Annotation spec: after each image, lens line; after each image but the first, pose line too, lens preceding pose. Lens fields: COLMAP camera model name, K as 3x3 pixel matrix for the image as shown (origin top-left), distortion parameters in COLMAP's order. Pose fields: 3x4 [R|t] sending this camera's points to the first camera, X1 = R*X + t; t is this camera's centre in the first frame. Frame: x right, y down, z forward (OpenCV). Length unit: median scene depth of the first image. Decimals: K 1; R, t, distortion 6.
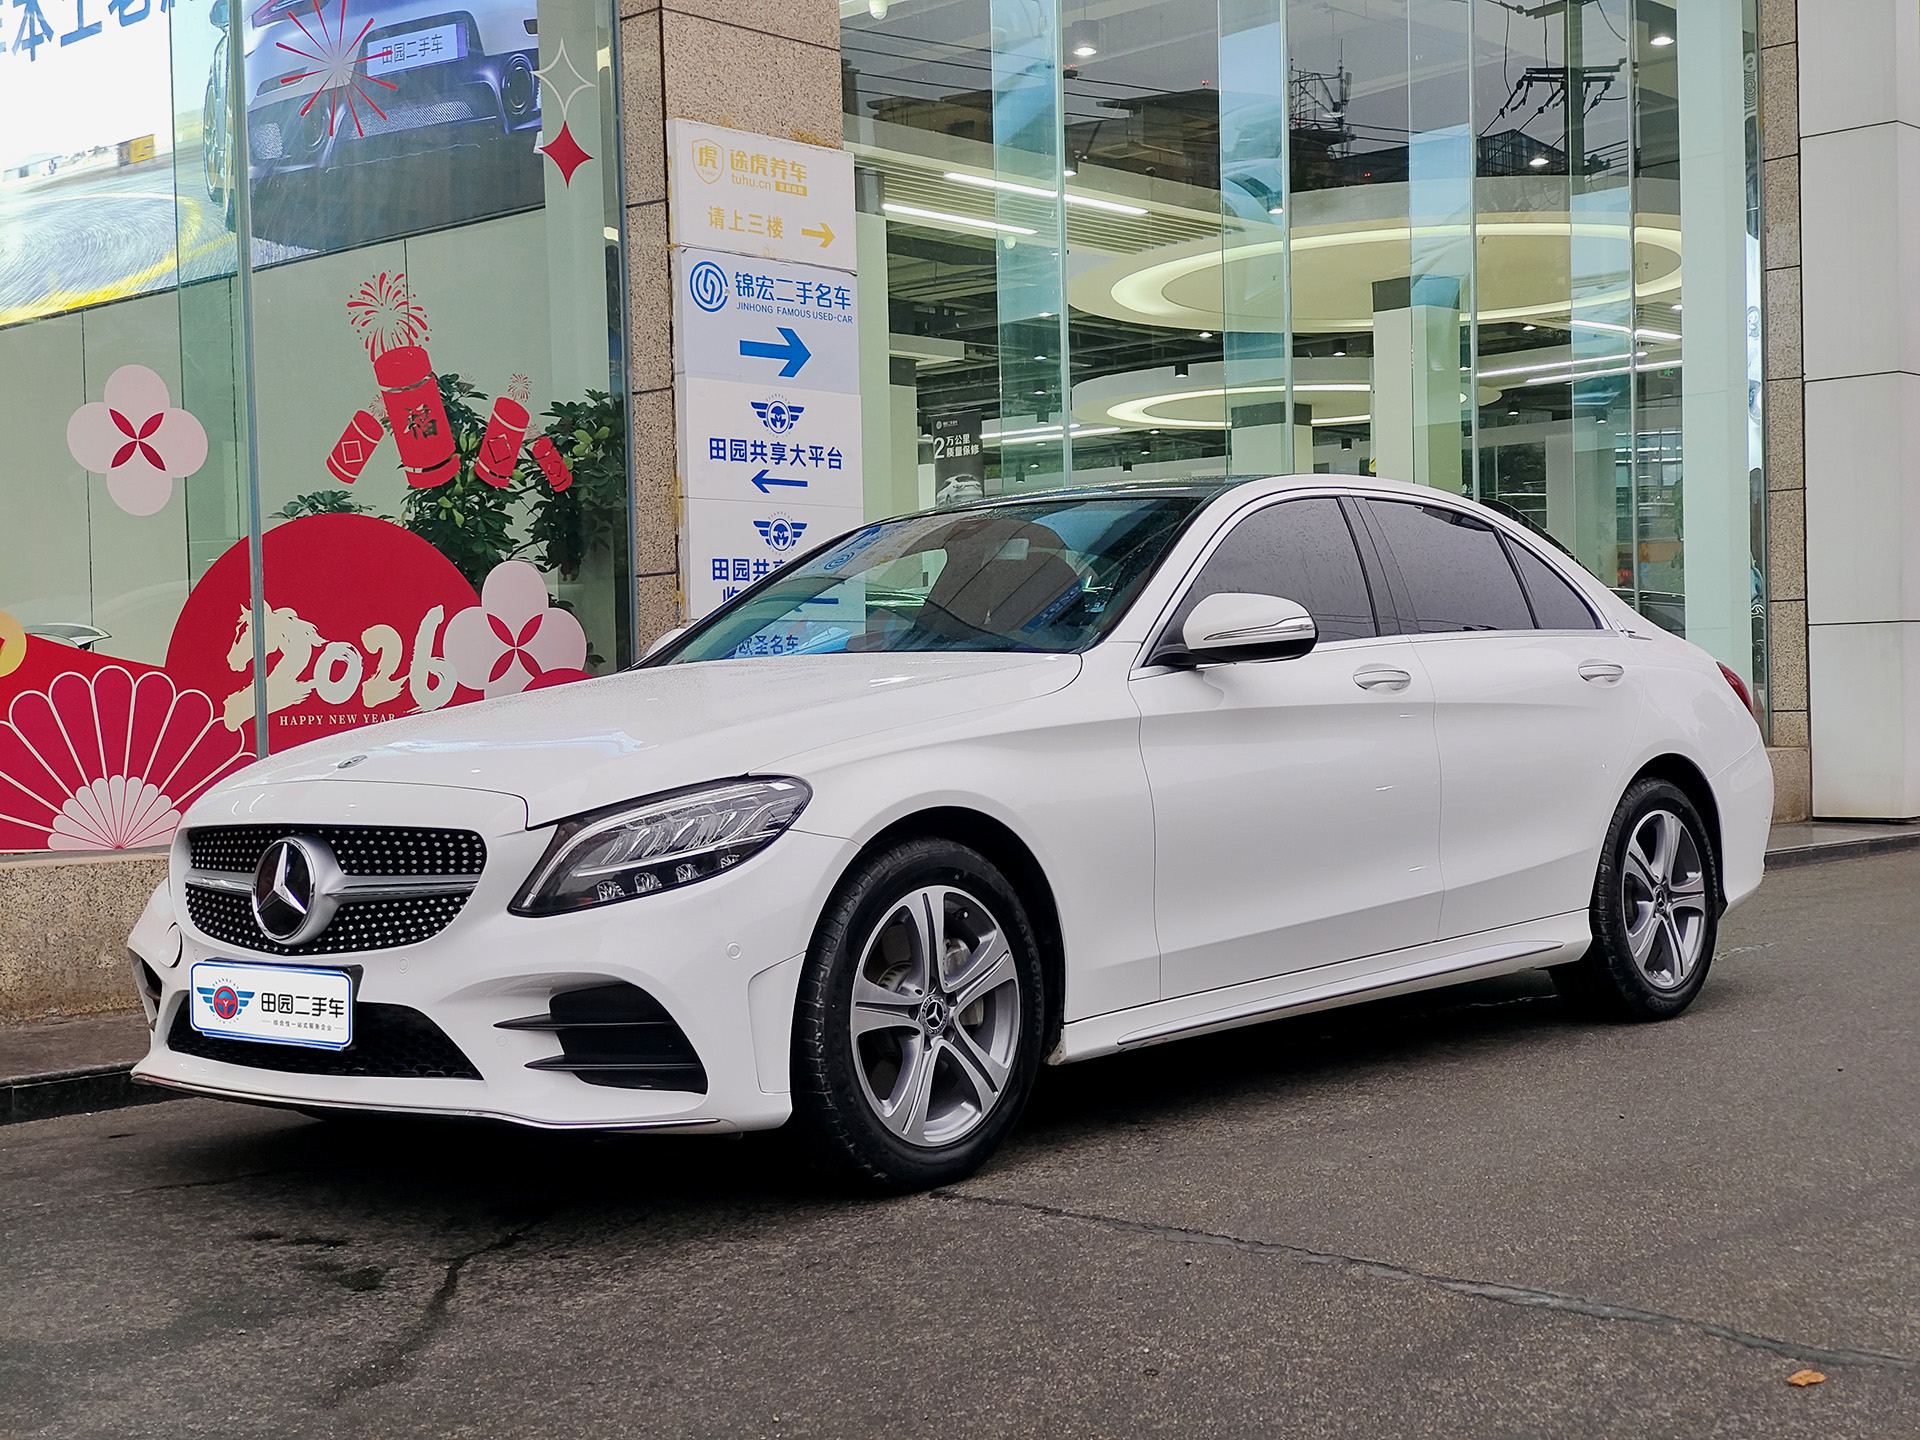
lens RADIAL K [[2604.3, 0, 1009.5], [0, 2604.3, 718.8], [0, 0, 1]] dist [0.144599, 0.000000]
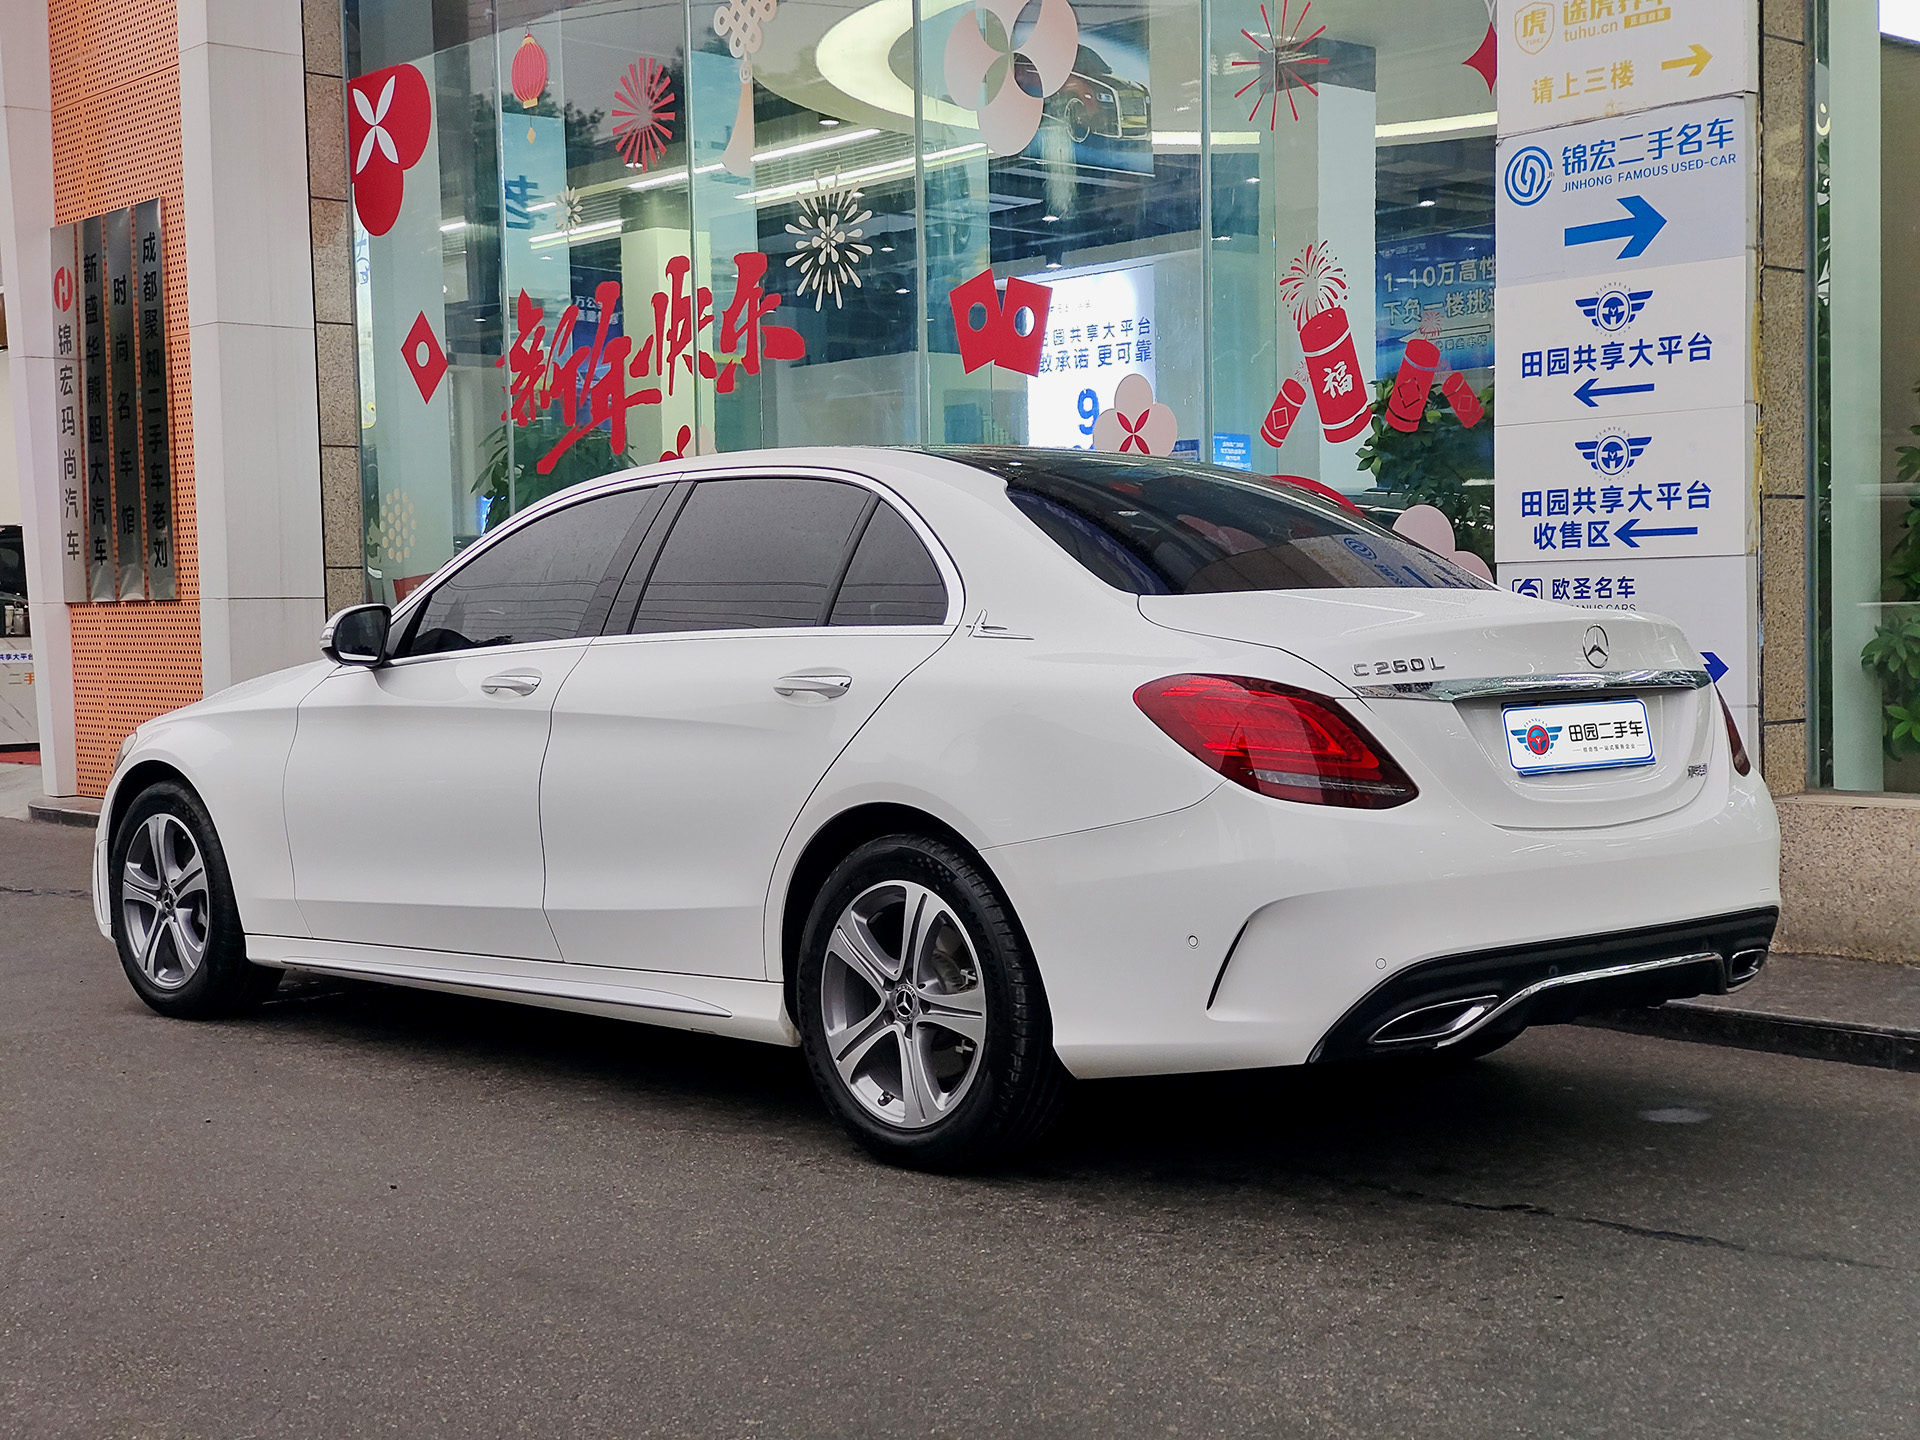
lens RADIAL K [[2604.3, 0, 950.8], [0, 2604.3, 736.9], [0, 0, 1]] dist [0.144599, 0.000000]
pose [[-0.117175, 0.074011, -0.990350, 0.841361], [0.013582, 0.997245, 0.072919, -0.049588], [0.993018, -0.004906, -0.117857, 0.975969]]
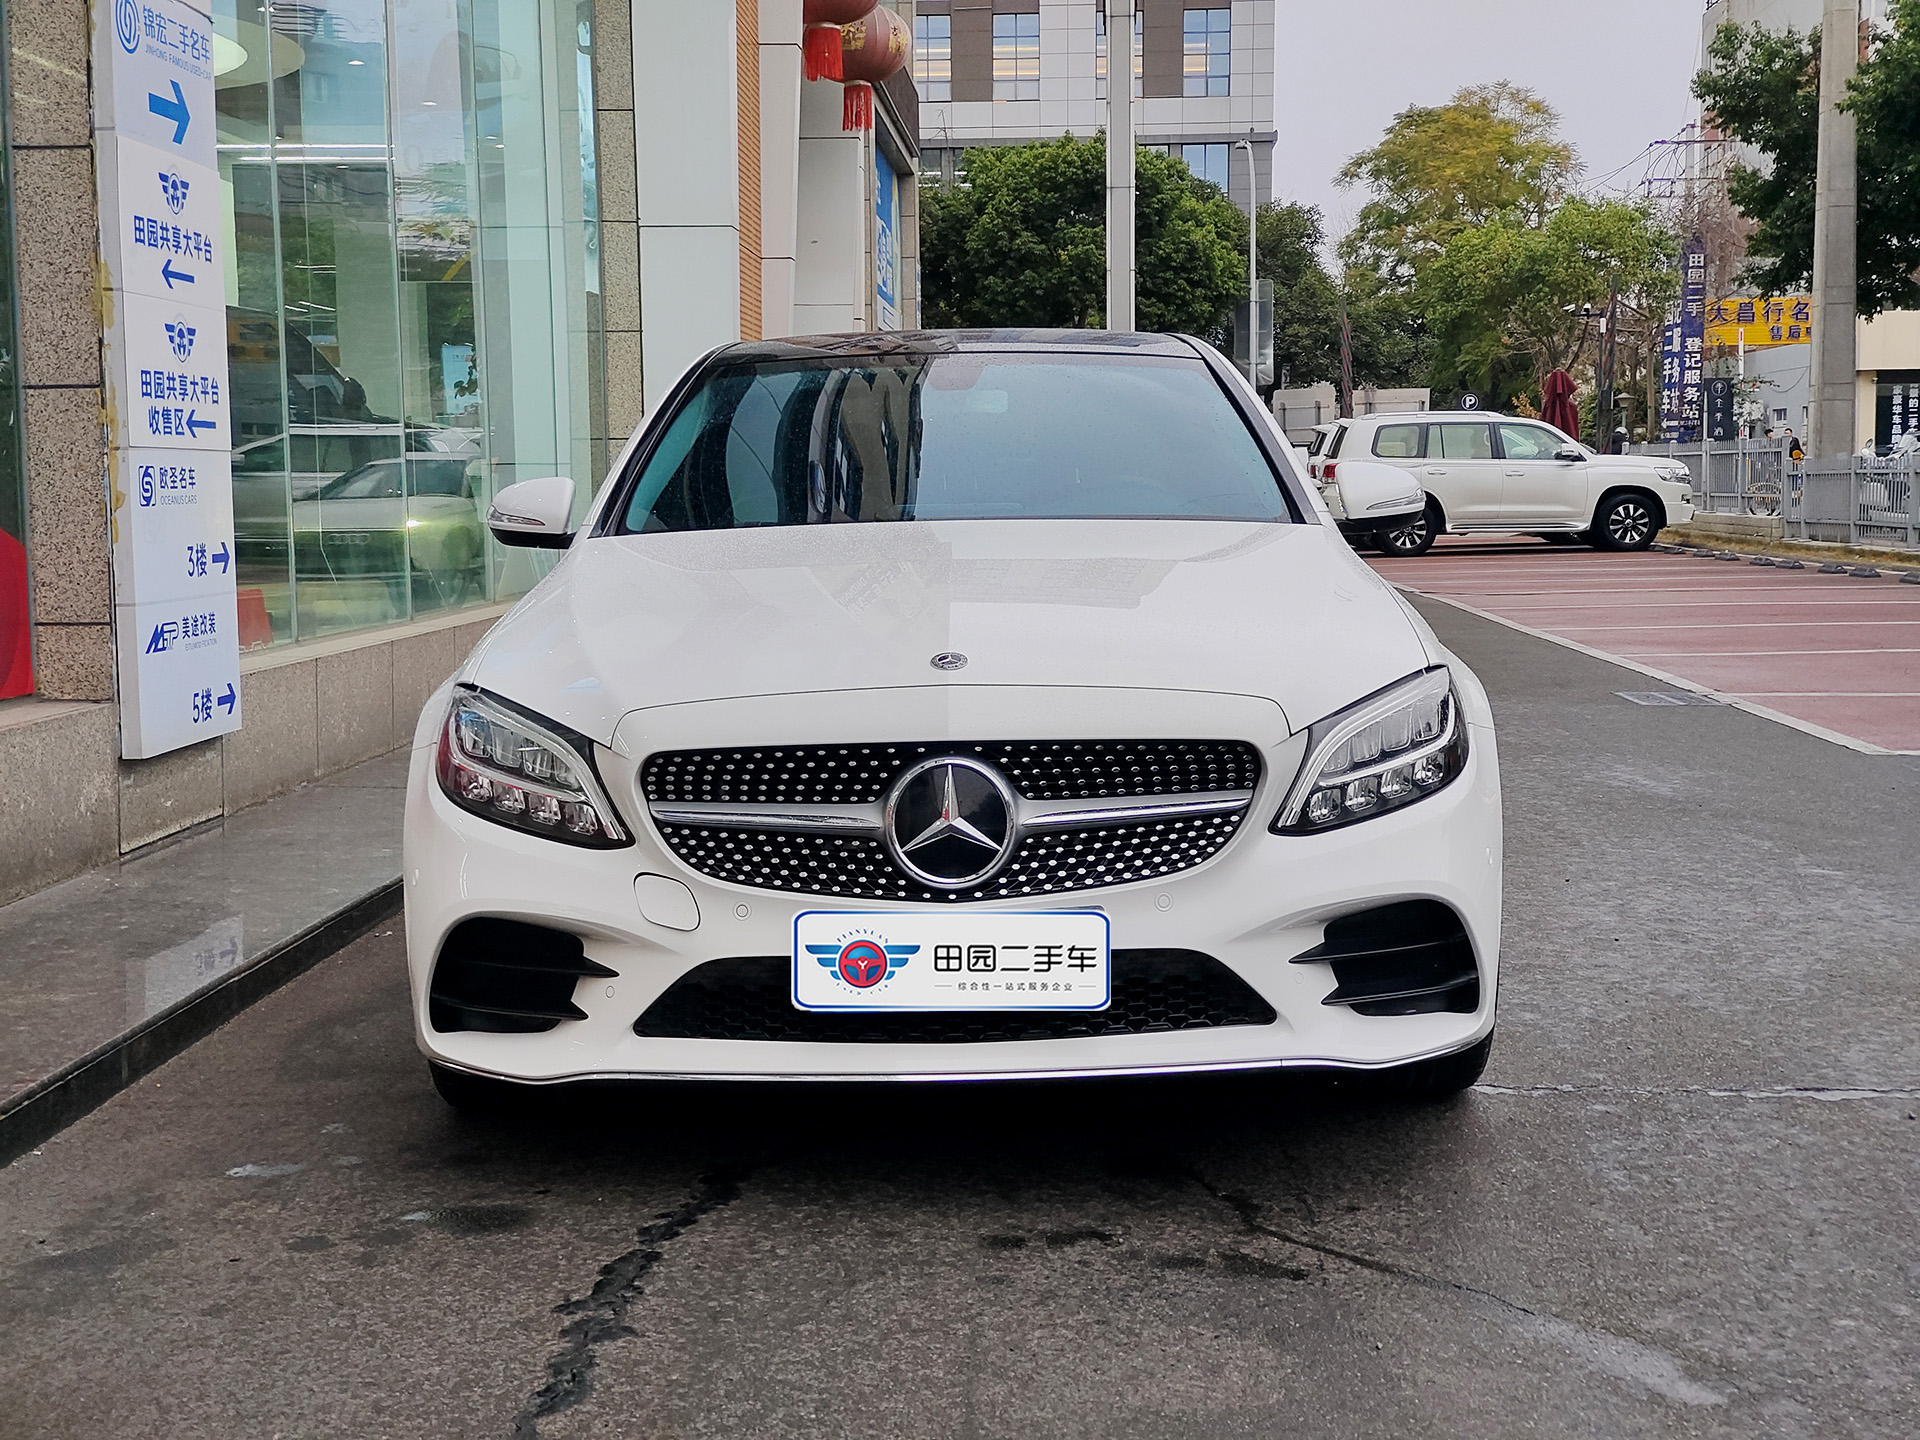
lens RADIAL K [[2604.3, 0, 959.3], [0, 2604.3, 713.4], [0, 0, 1]] dist [0.144599, 0.000000]
pose [[0.773133, -0.036977, 0.633165, -0.466231], [-0.006624, 0.997774, 0.066358, -0.012706], [-0.634210, -0.055498, 0.771167, 0.227004]]
